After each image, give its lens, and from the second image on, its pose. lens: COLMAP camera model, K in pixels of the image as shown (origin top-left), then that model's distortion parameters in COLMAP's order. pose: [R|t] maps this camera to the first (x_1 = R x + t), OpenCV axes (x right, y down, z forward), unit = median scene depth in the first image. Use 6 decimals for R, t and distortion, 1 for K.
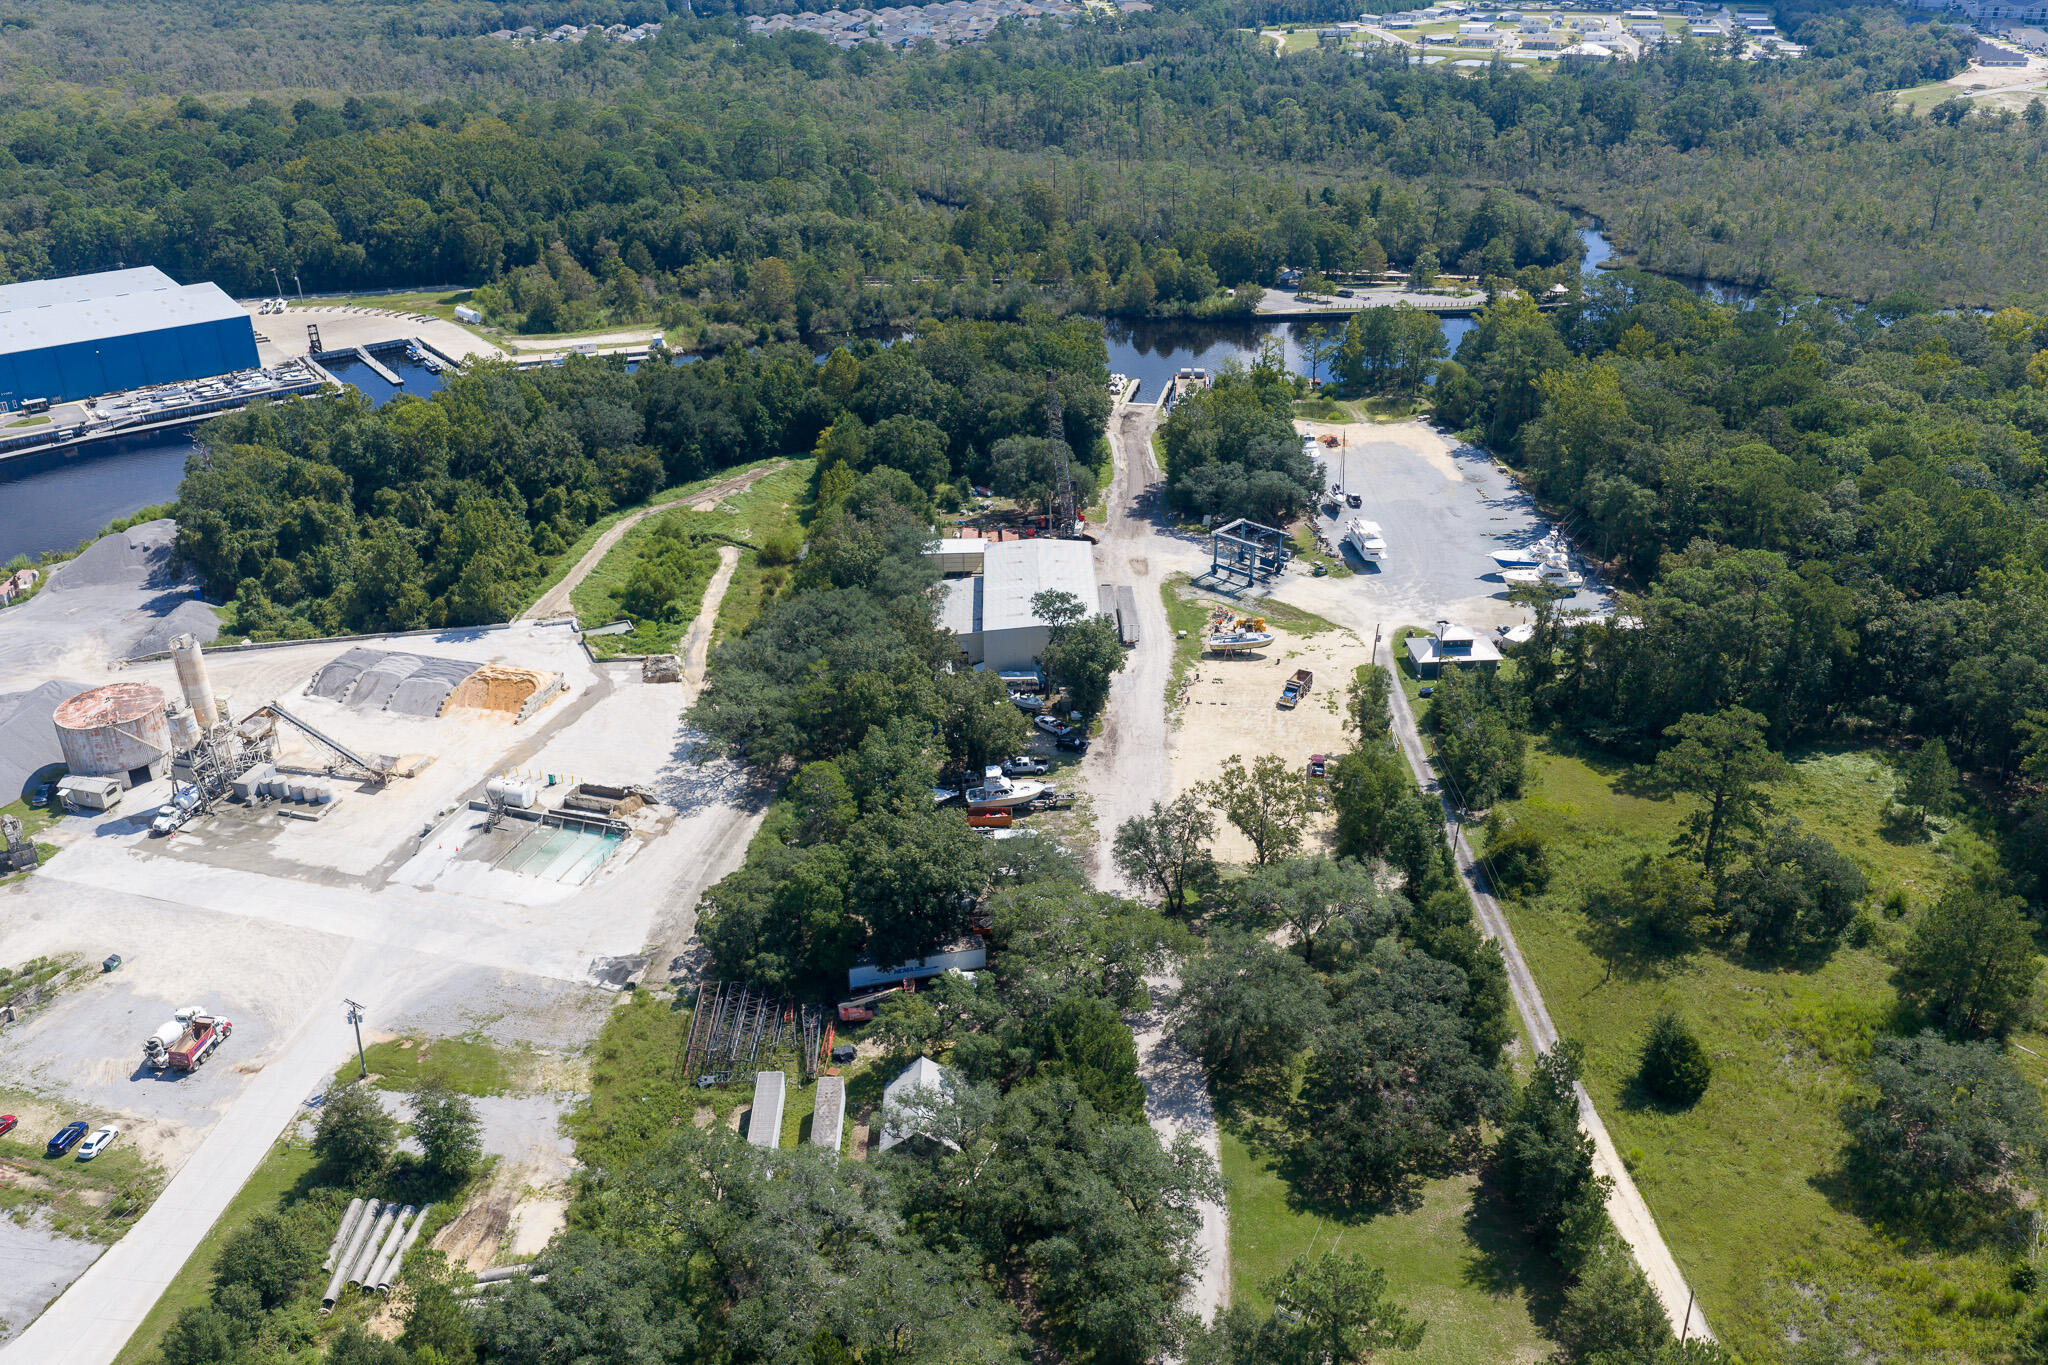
lens RADIAL K [[1699.3, 0, 1032.7], [0, 1699.3, 682.8], [0, 0, 1]] dist [0.012884, -0.023308]
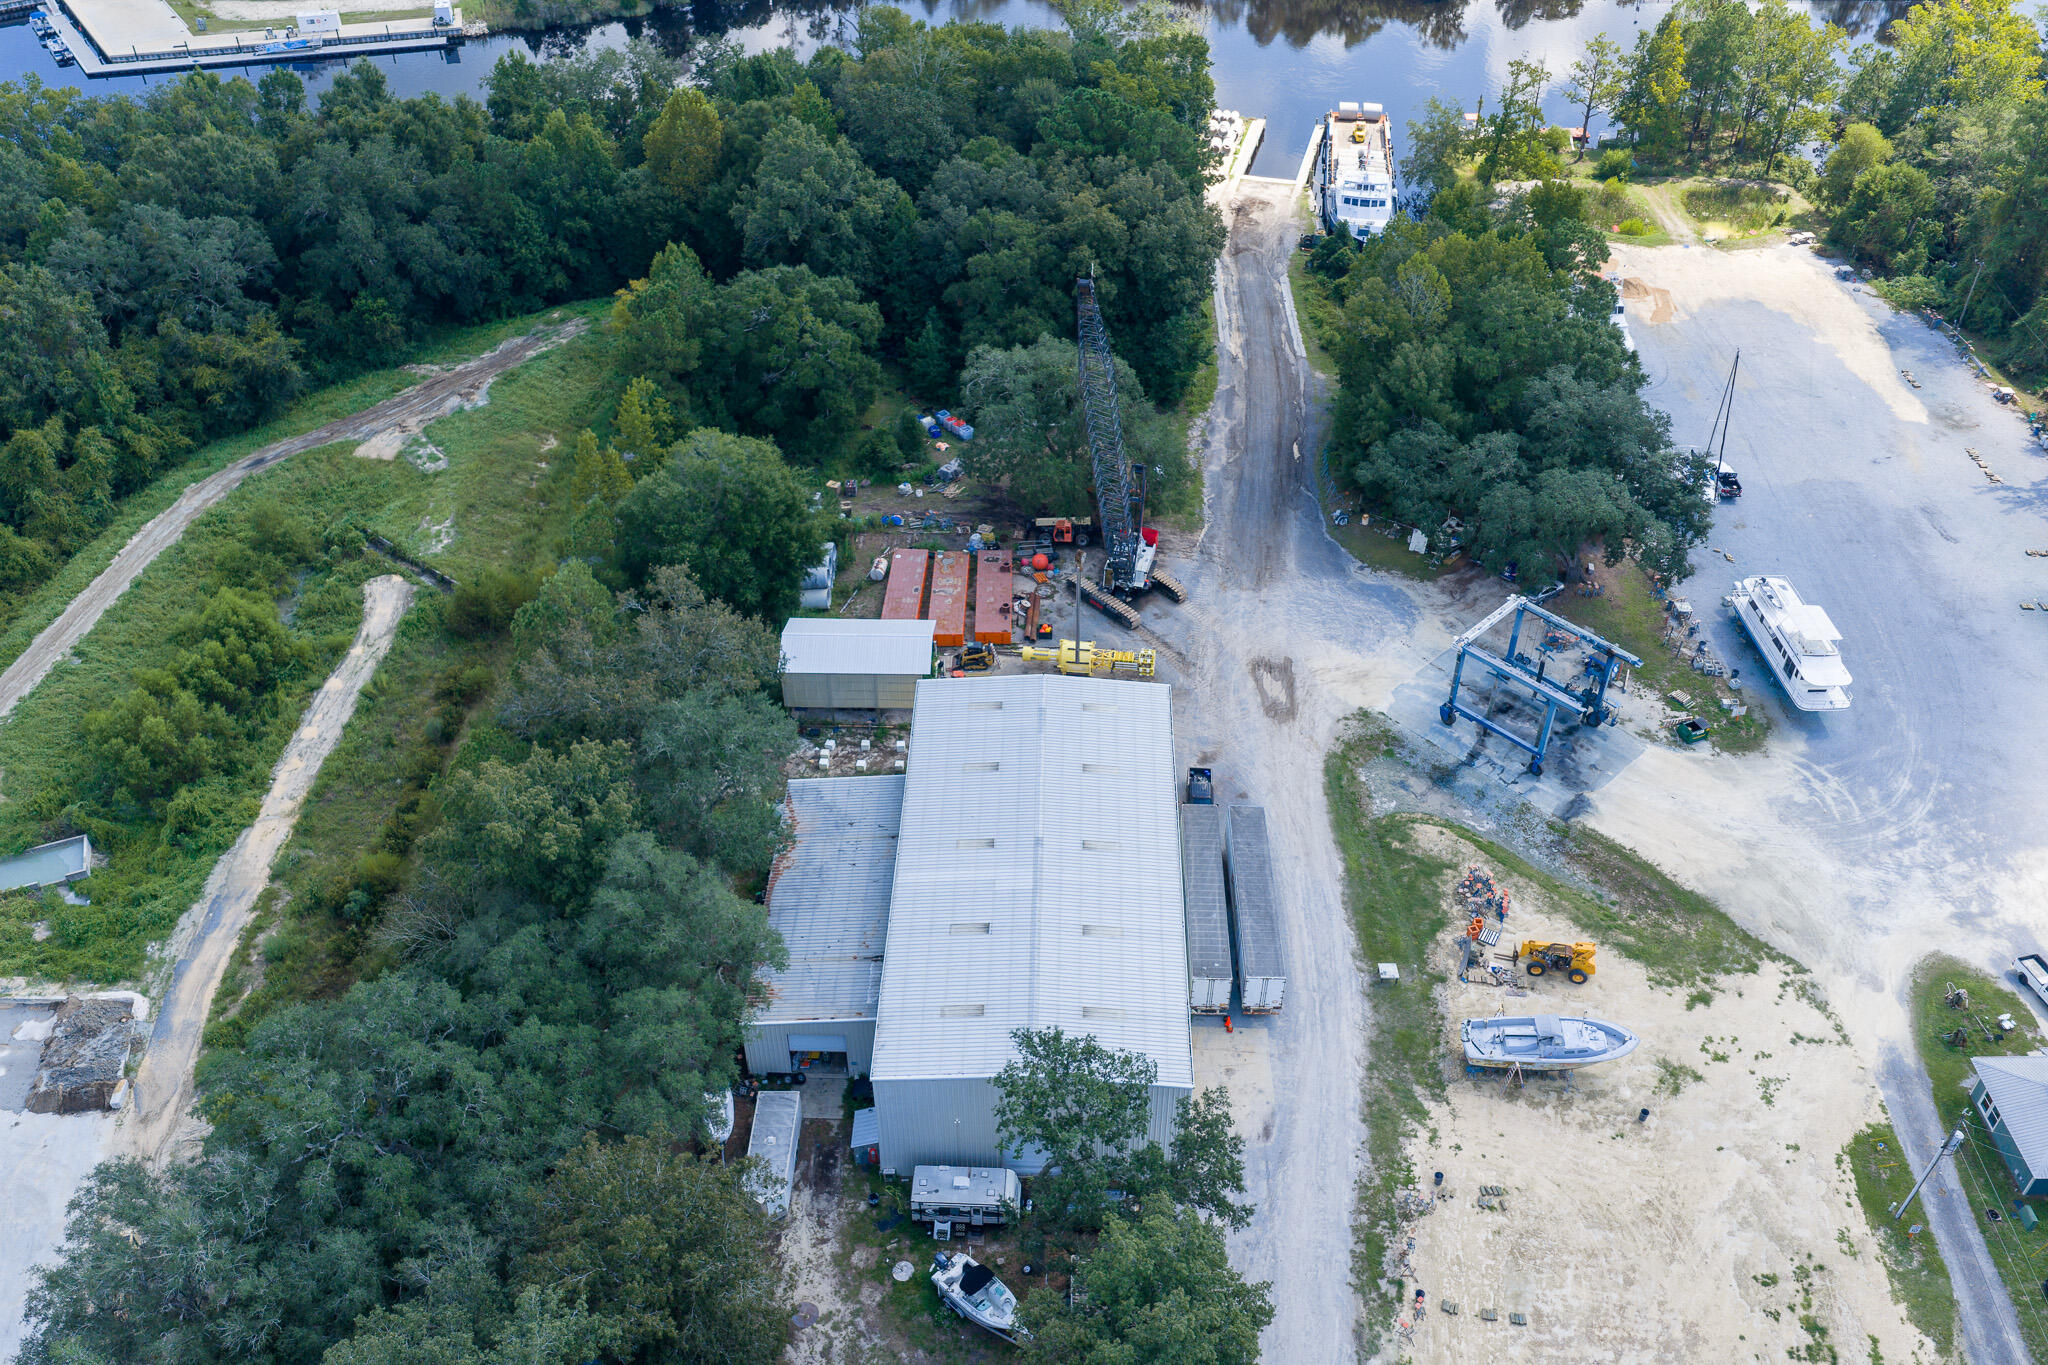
lens RADIAL K [[1699.3, 0, 1032.7], [0, 1699.3, 682.8], [0, 0, 1]] dist [0.012884, -0.023308]
pose [[0.998985, 0.037718, -0.024617, 0.009440], [-0.031198, 0.973676, 0.225790, -0.159462], [0.032485, -0.224792, 0.973865, 0.531068]]
